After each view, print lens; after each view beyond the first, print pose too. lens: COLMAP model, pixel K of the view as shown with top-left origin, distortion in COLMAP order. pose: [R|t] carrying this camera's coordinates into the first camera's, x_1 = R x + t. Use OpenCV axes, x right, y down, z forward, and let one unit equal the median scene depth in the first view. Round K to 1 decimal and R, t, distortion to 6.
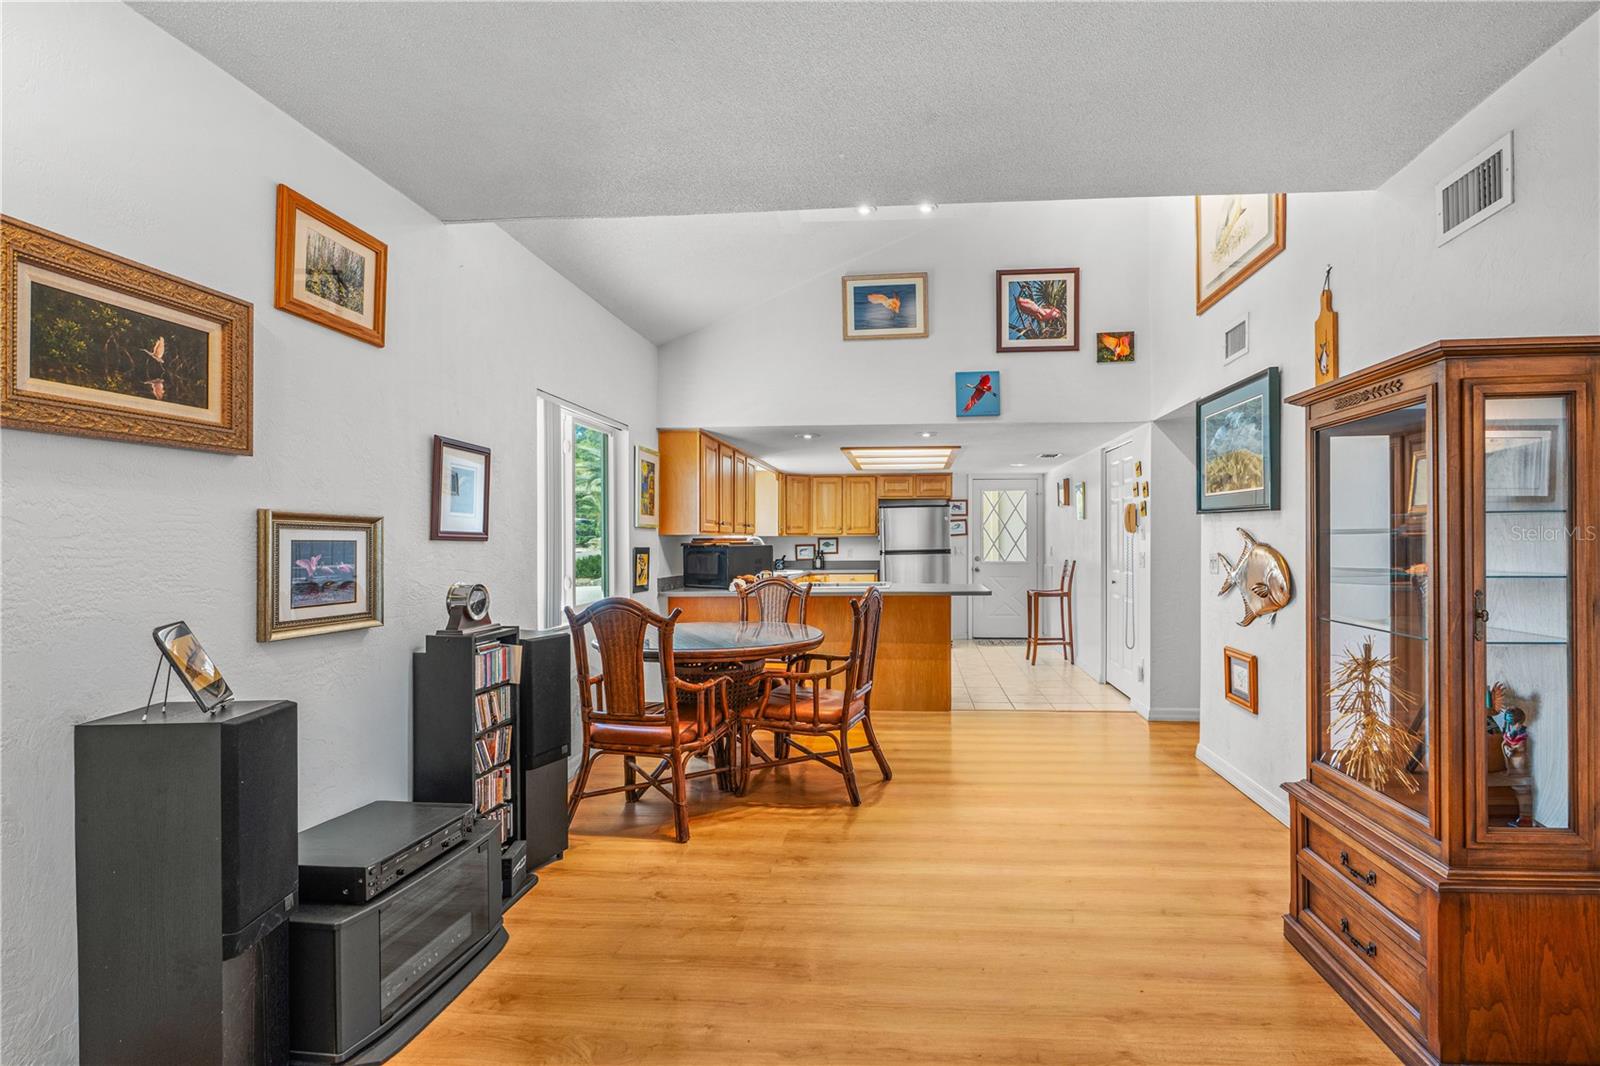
lens RADIAL K [[762.4, 0, 847.3], [0, 762.4, 541.3], [0, 0, 1]] dist [0.001788, 0.000237]
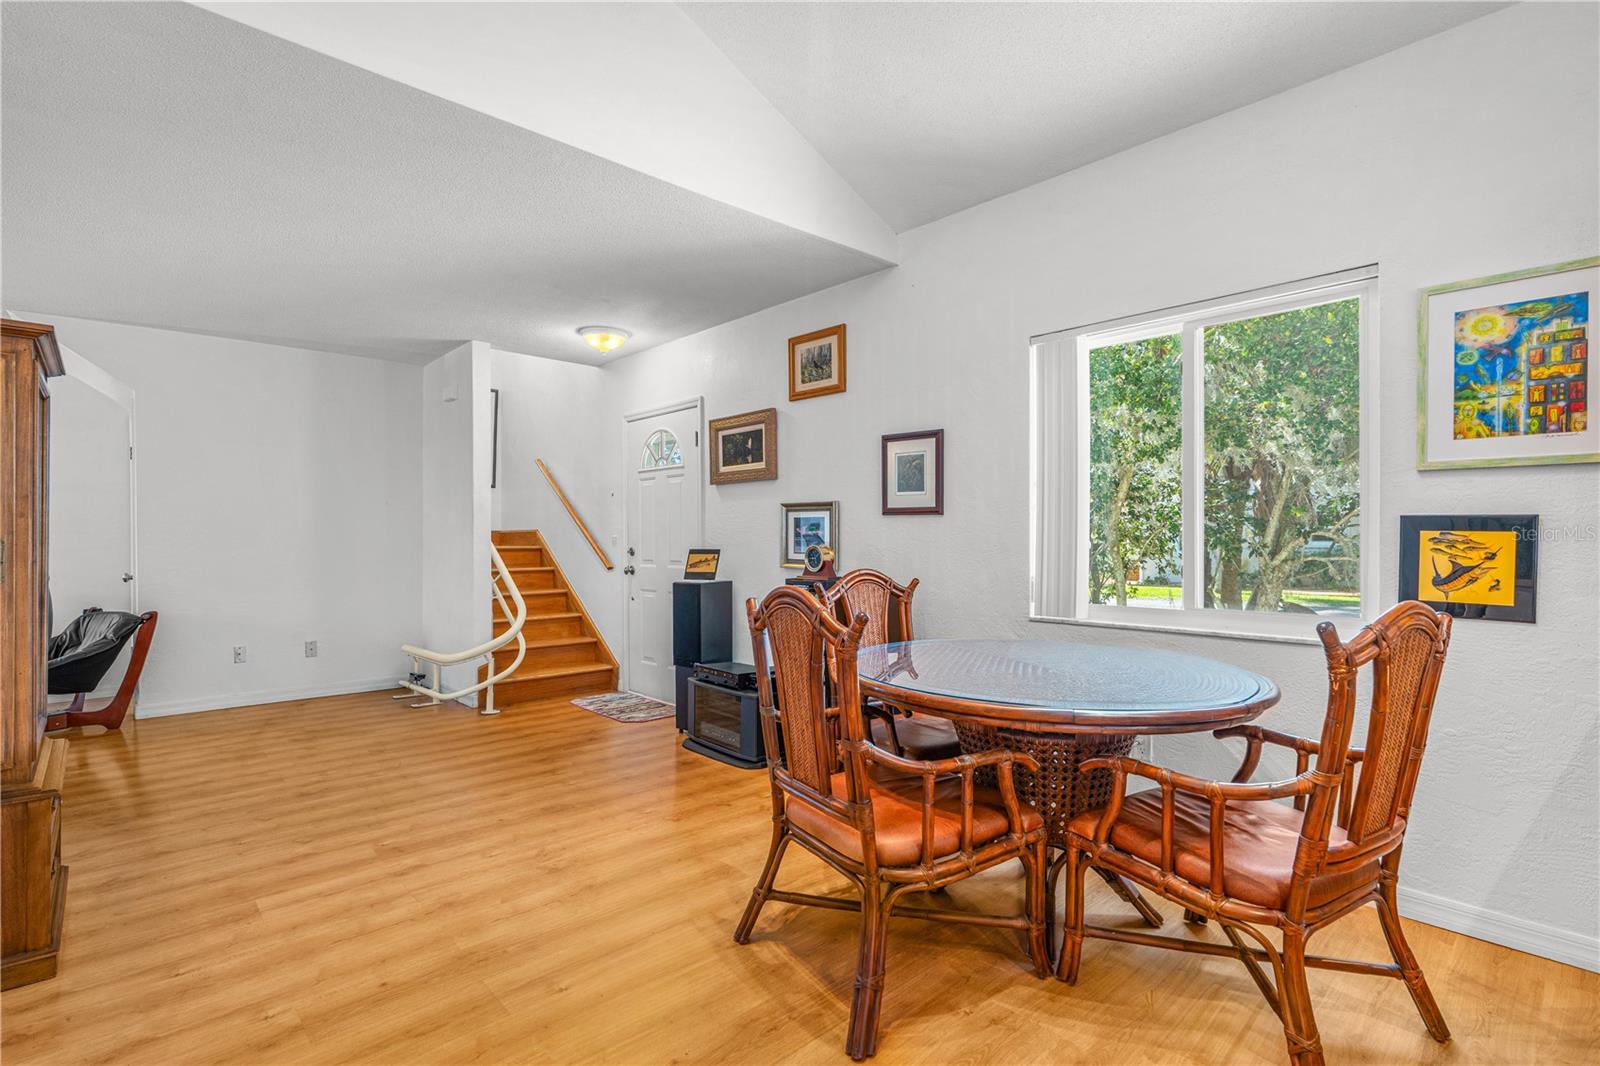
lens RADIAL K [[760.4, 0, 827.1], [0, 760.4, 540.9], [0, 0, 1]] dist [-0.003052, -0.000689]
pose [[-0.659326, 0.004914, -0.751841, 0.278048], [0.000736, 0.999982, 0.005890, 0.019004], [0.751857, 0.003330, -0.659318, 0.971699]]
